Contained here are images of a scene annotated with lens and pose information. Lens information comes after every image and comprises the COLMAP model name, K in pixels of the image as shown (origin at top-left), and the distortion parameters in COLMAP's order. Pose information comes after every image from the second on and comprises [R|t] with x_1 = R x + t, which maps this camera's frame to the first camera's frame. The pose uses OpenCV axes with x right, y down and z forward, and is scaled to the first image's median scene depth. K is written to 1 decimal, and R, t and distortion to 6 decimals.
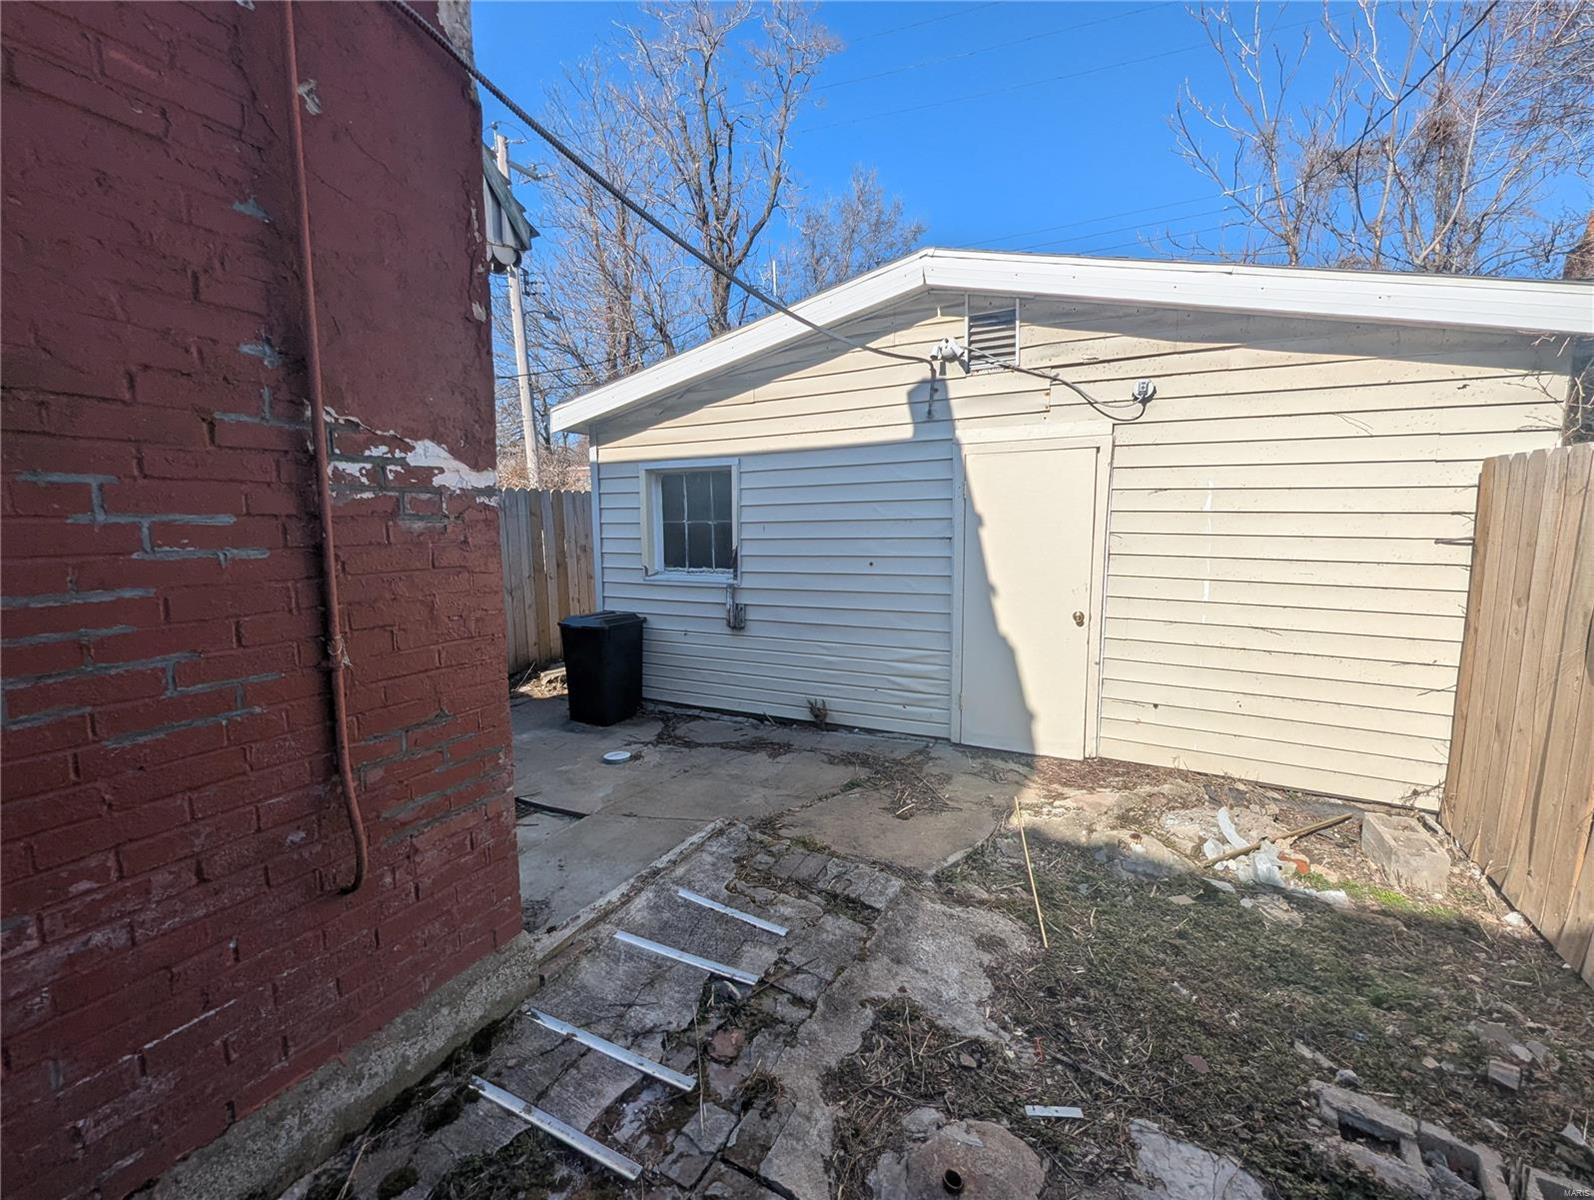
lens RADIAL K [[662.4, 0, 794.2], [0, 662.4, 599.5], [0, 0, 1]] dist [-0.005780, 0.000873]
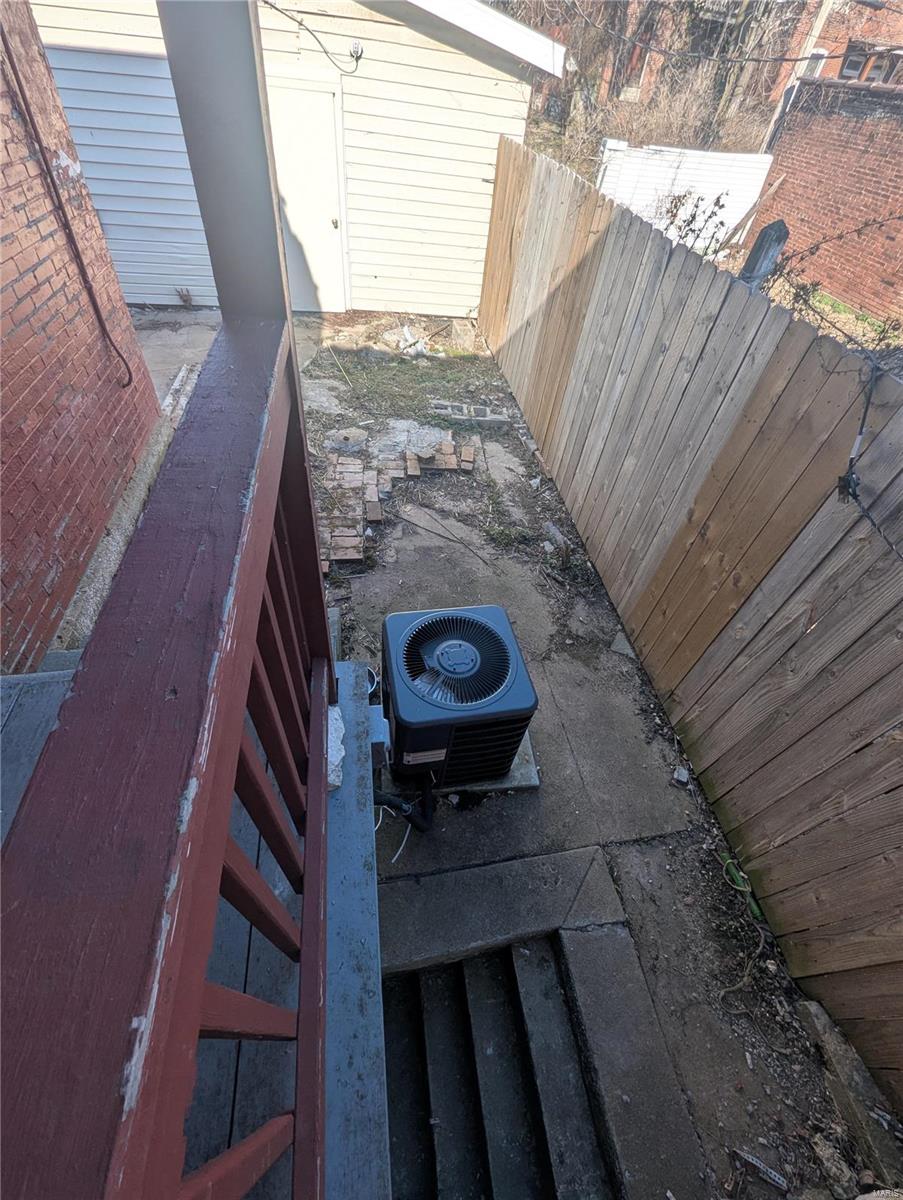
lens RADIAL K [[498.7, 0, 453.5], [0, 498.7, 603.8], [0, 0, 1]] dist [-0.005780, 0.000873]
pose [[0.791839, -0.385670, 0.473549, -0.442137], [-0.029196, 0.750592, 0.660121, -0.119021], [-0.610031, -0.536535, 0.583088, -0.676941]]
